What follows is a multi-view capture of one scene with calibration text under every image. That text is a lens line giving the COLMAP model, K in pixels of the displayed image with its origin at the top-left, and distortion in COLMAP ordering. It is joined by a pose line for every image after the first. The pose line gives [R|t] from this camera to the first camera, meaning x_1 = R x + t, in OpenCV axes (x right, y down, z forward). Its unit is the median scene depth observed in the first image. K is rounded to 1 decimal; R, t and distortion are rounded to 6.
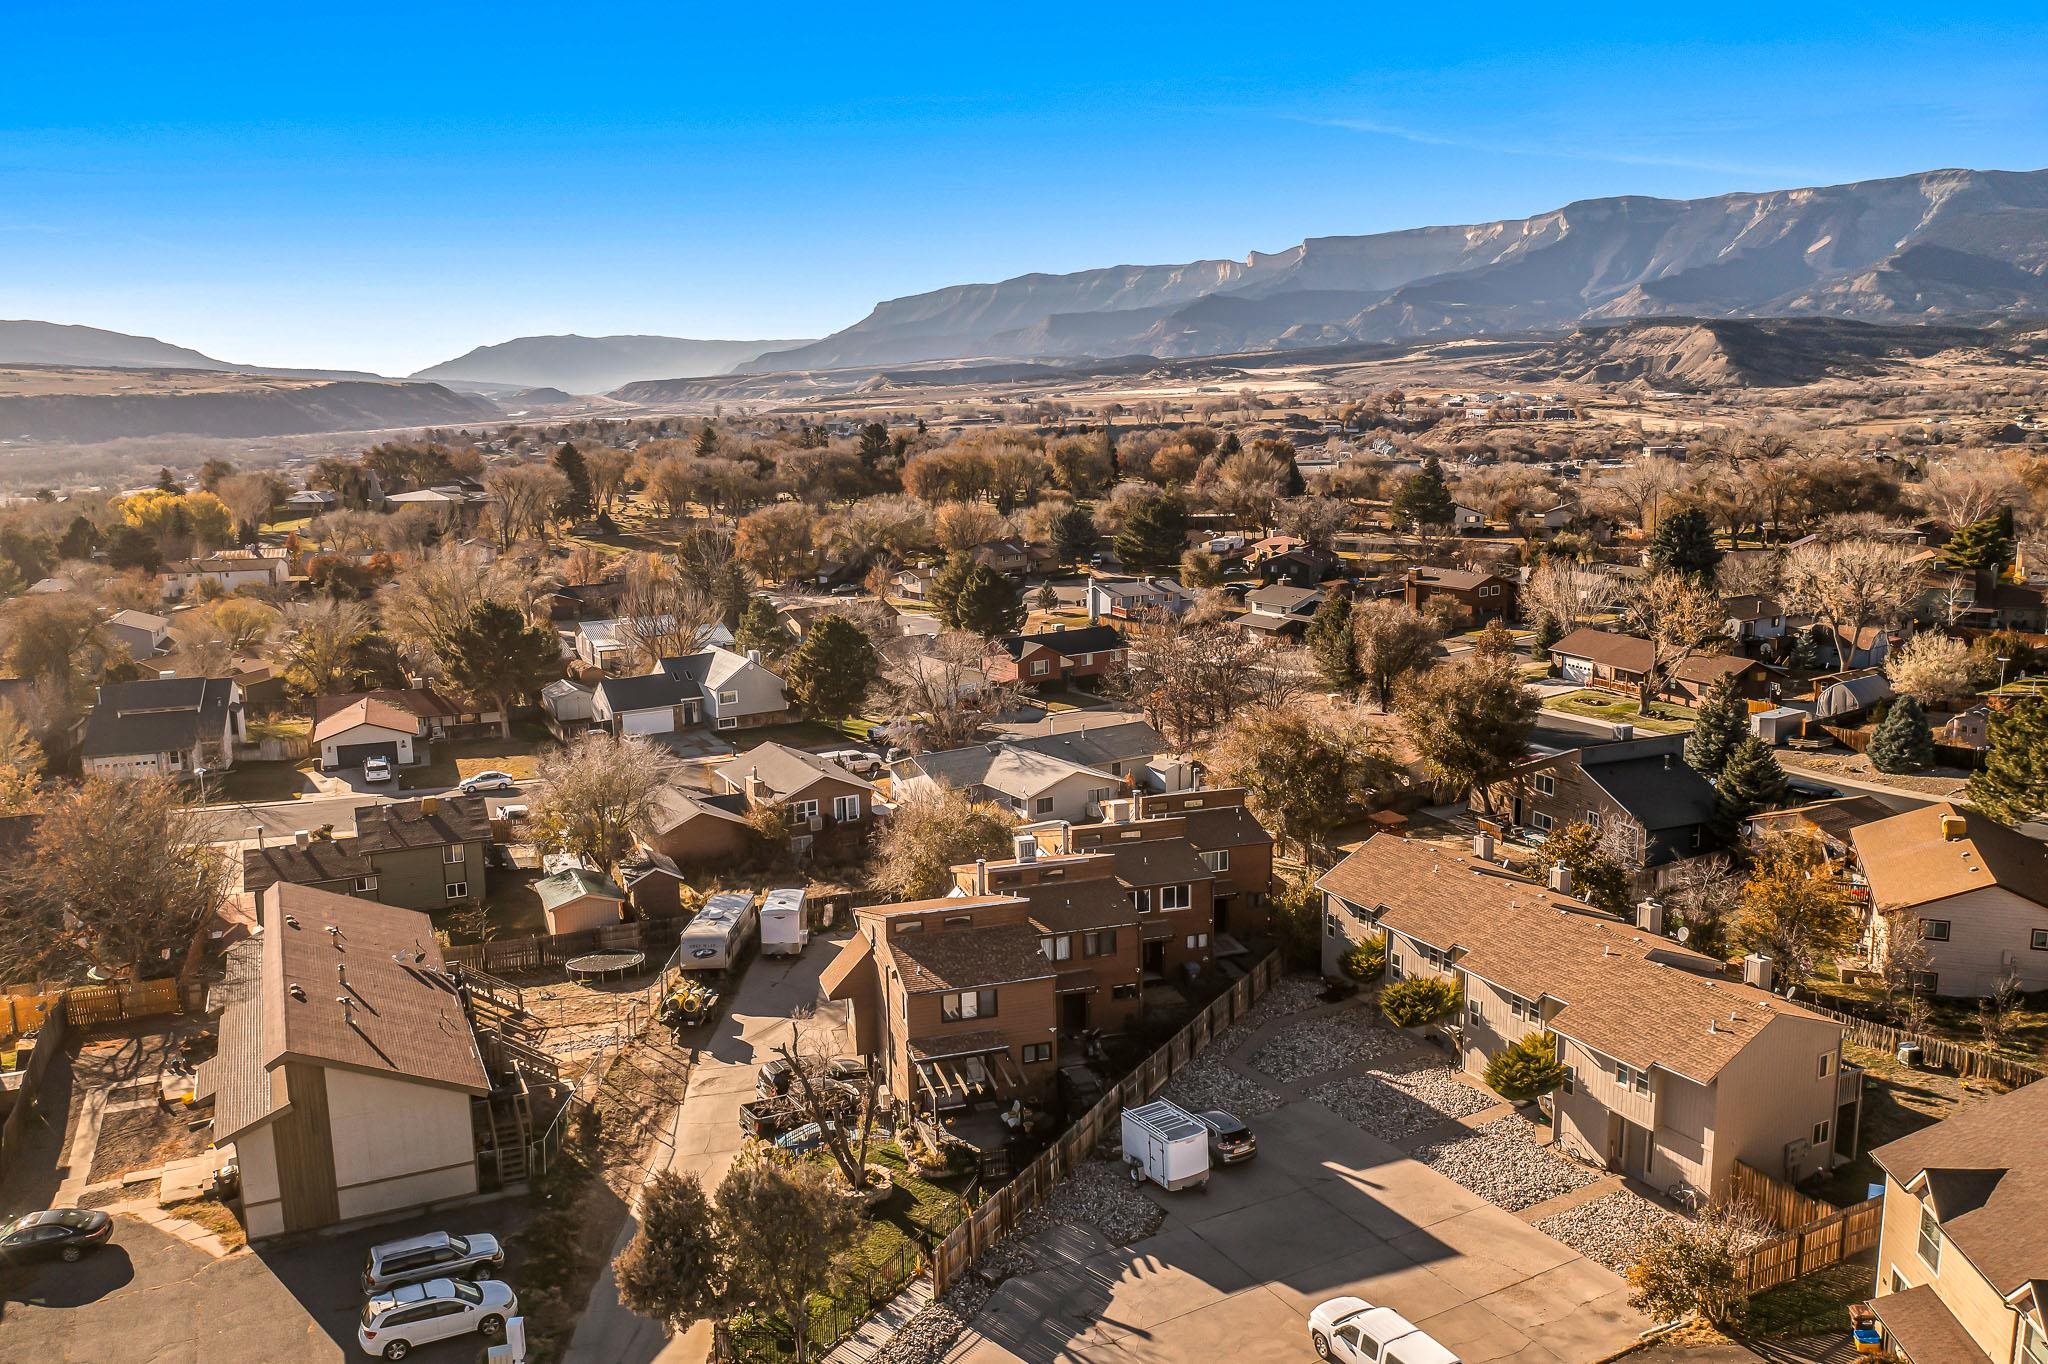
lens RADIAL K [[1642.6, 0, 1030.9], [0, 1642.6, 695.7], [0, 0, 1]] dist [-0.019915, 0.010830]
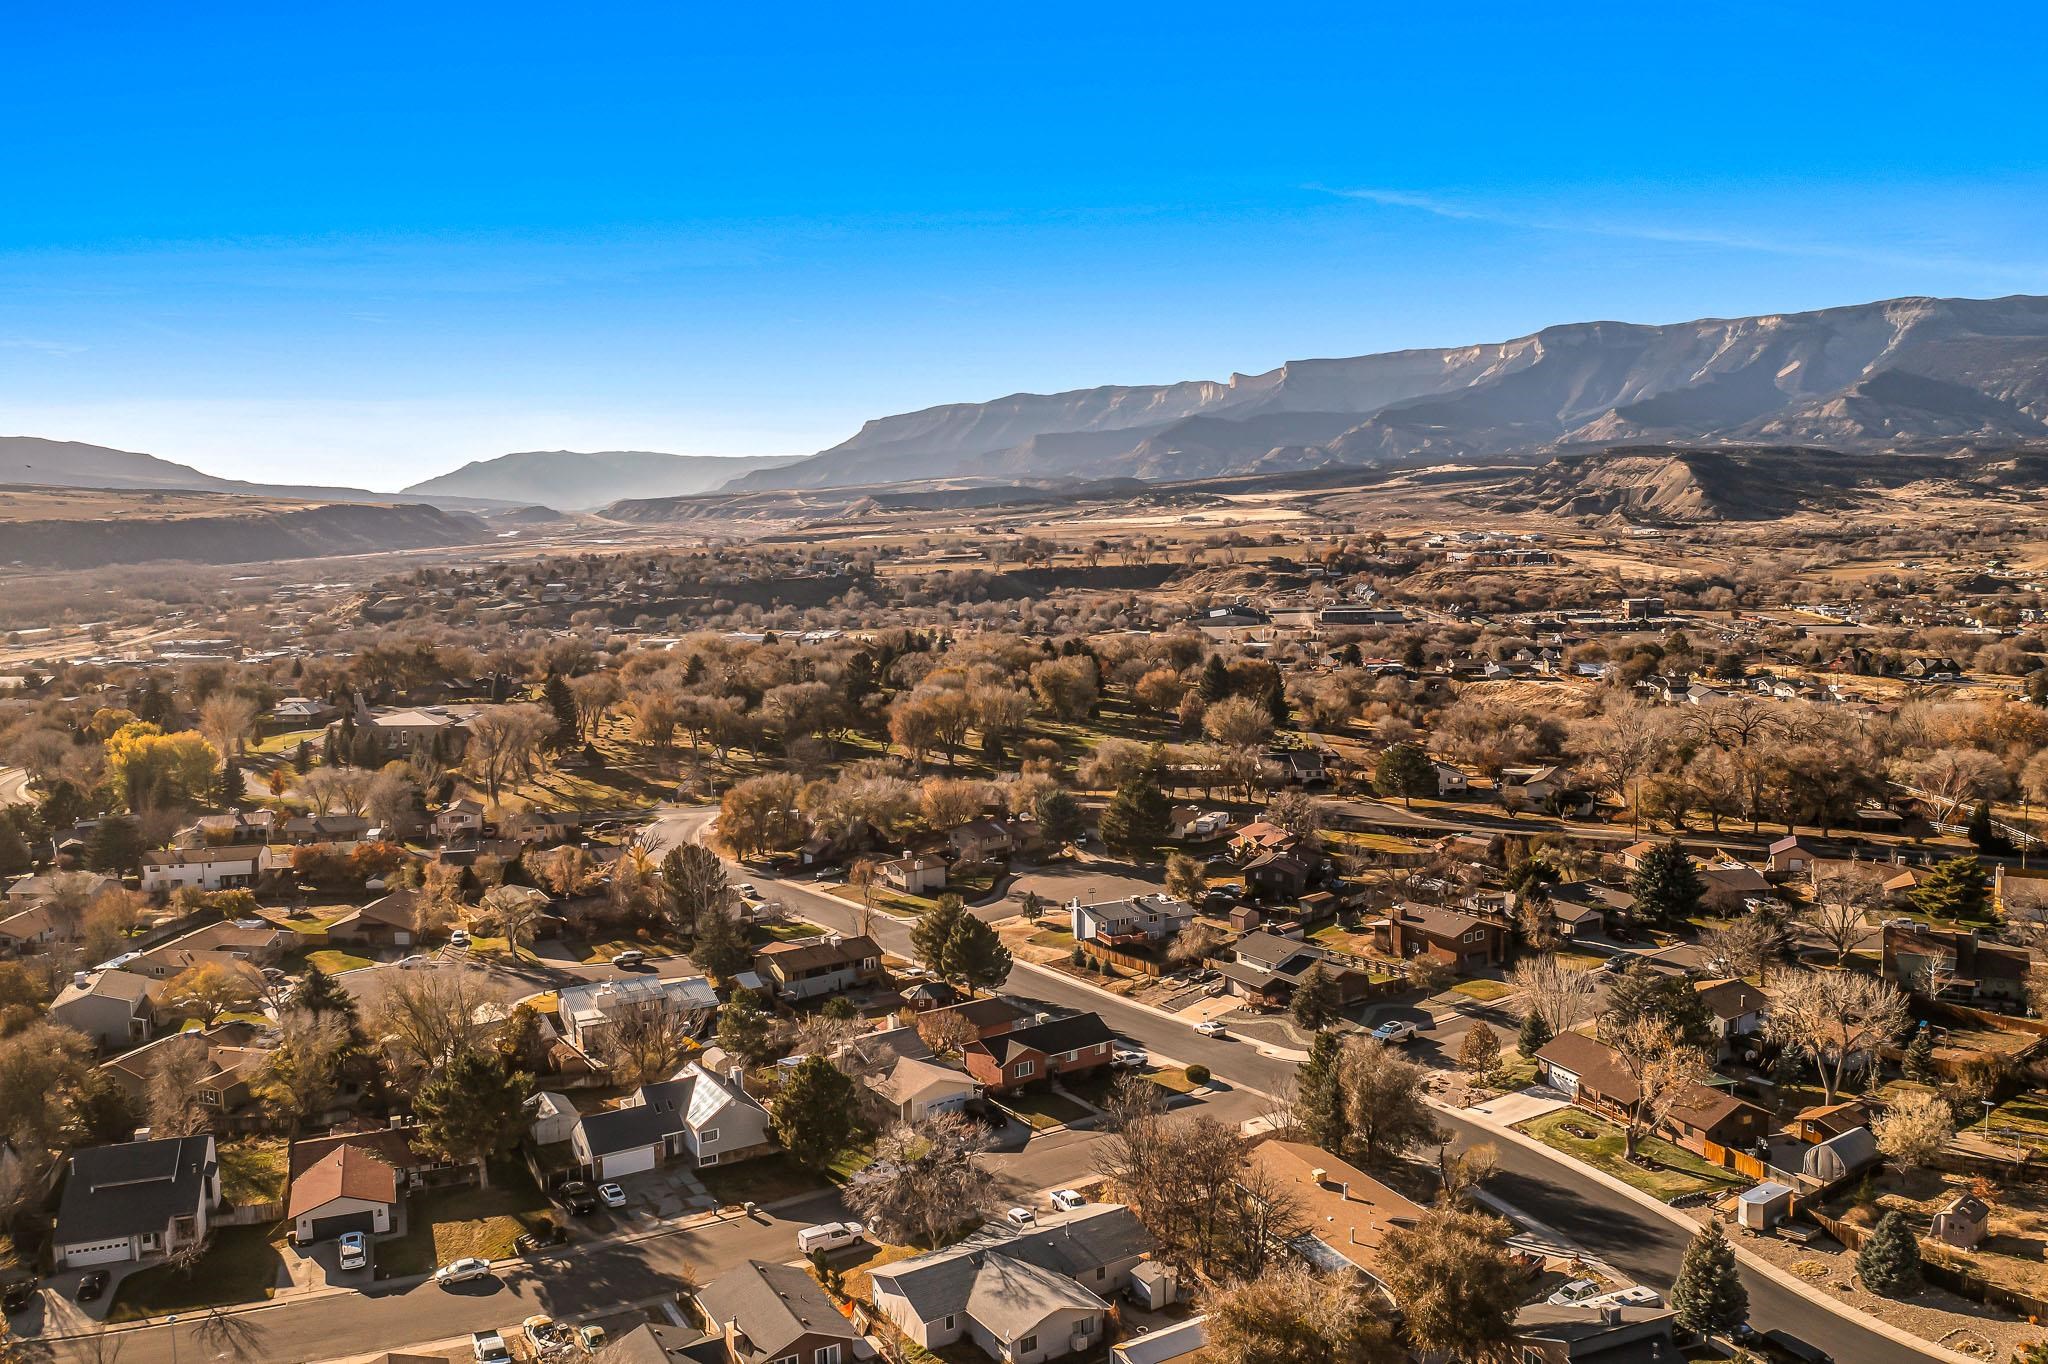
lens RADIAL K [[1642.6, 0, 1030.3], [0, 1642.6, 671.9], [0, 0, 1]] dist [-0.019915, 0.010830]
pose [[0.999959, 0.003363, 0.008433, -0.000126], [-0.002649, 0.996522, -0.083283, -0.199330], [-0.008684, 0.083258, 0.996490, -0.012351]]
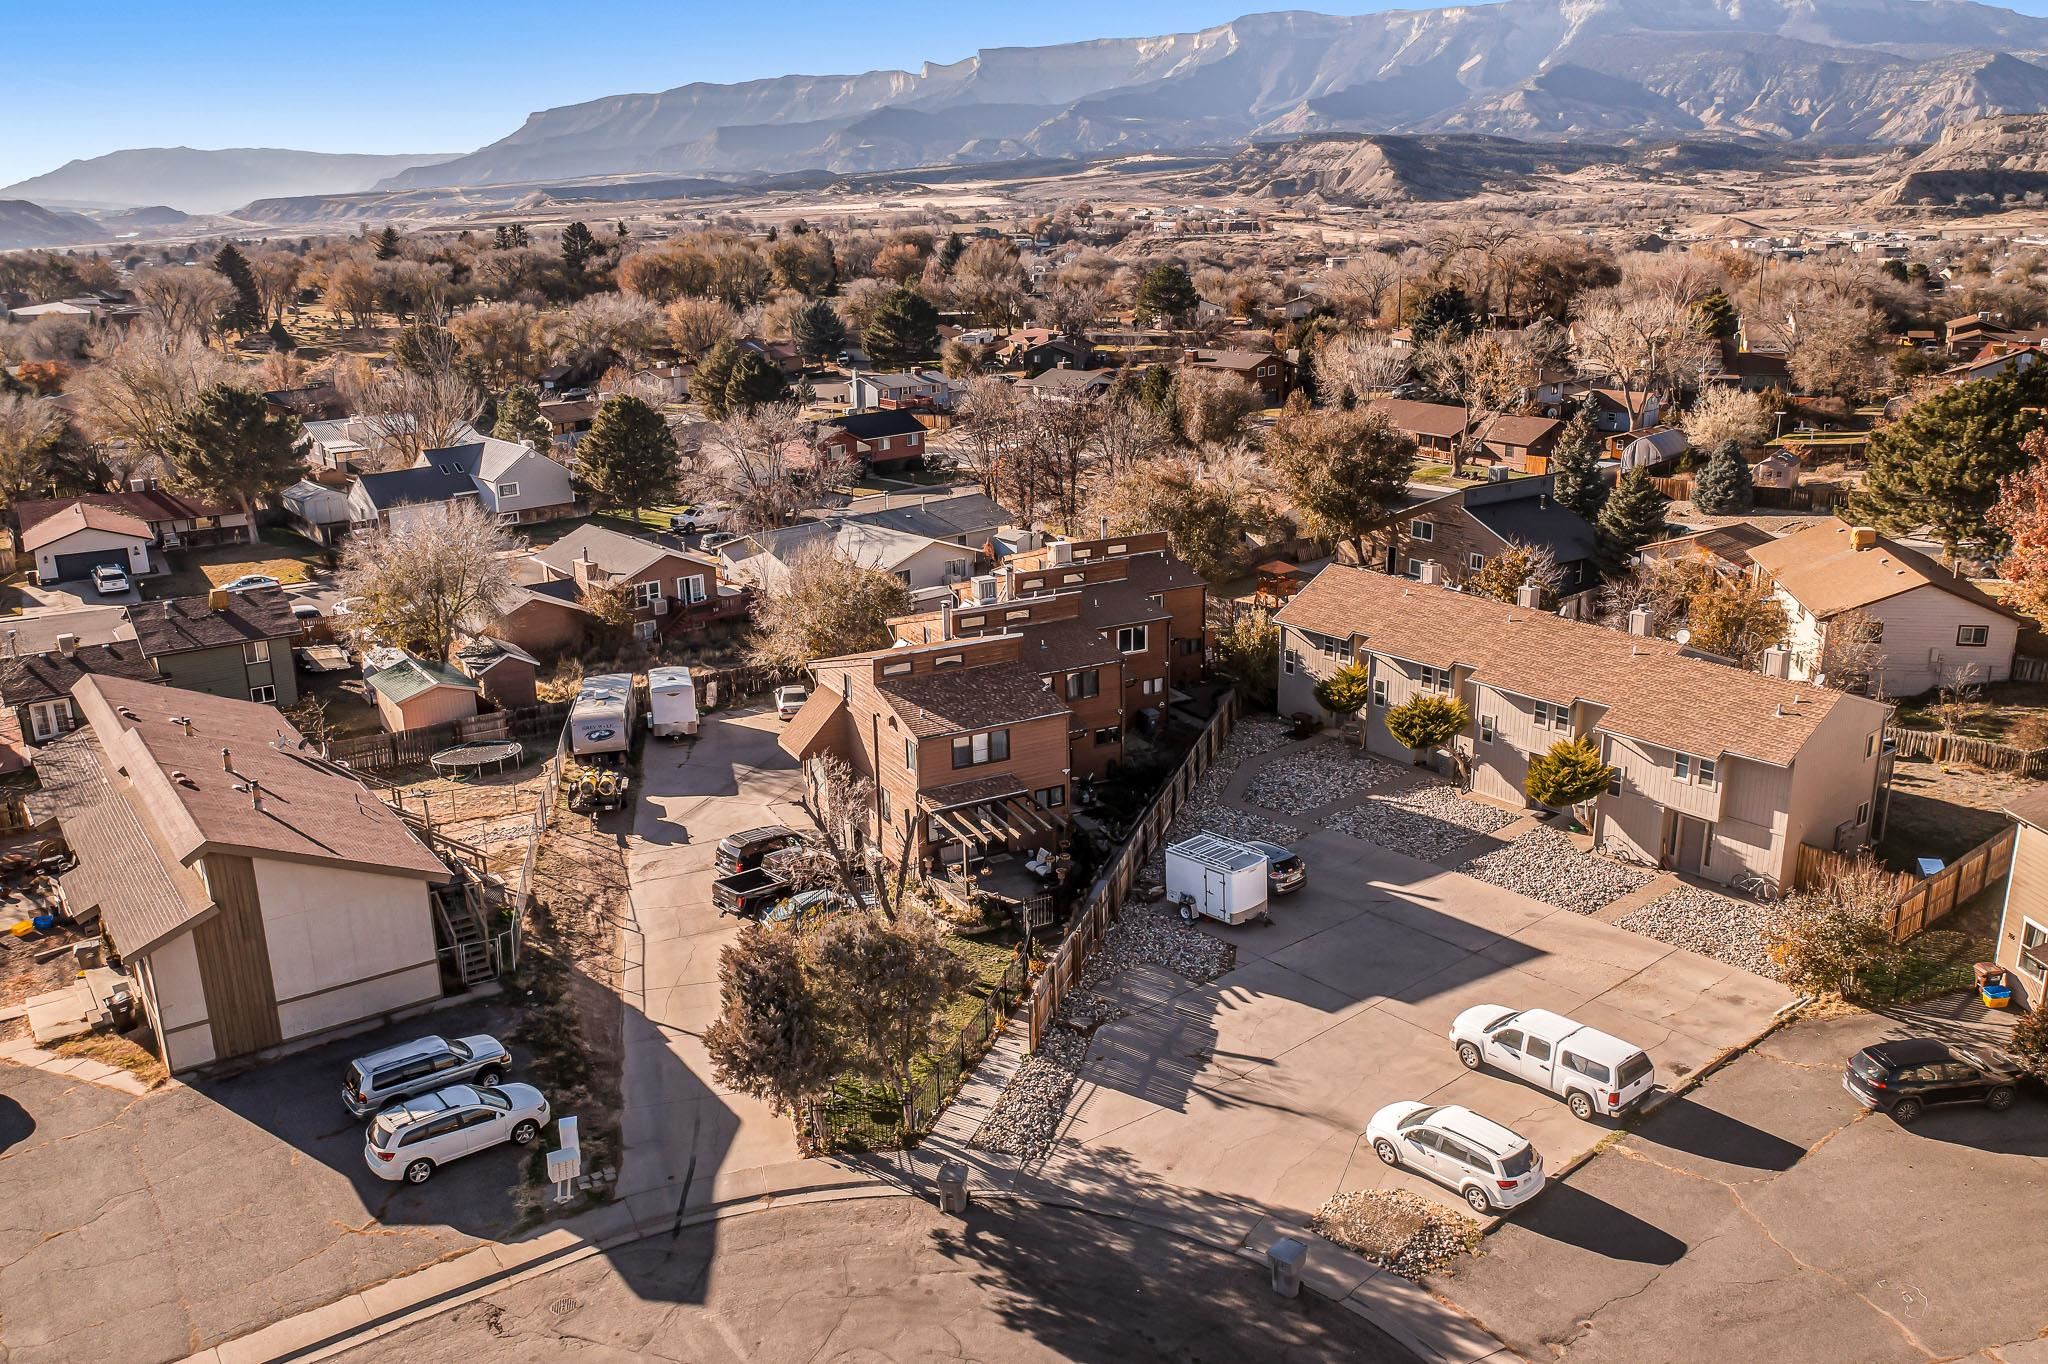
lens RADIAL K [[1642.6, 0, 1038.9], [0, 1642.6, 697.2], [0, 0, 1]] dist [-0.019915, 0.010830]
pose [[0.981060, -0.055723, 0.185514, -0.072590], [0.035815, 0.993398, 0.108987, 0.027108], [-0.190363, -0.100278, 0.976579, 0.050450]]
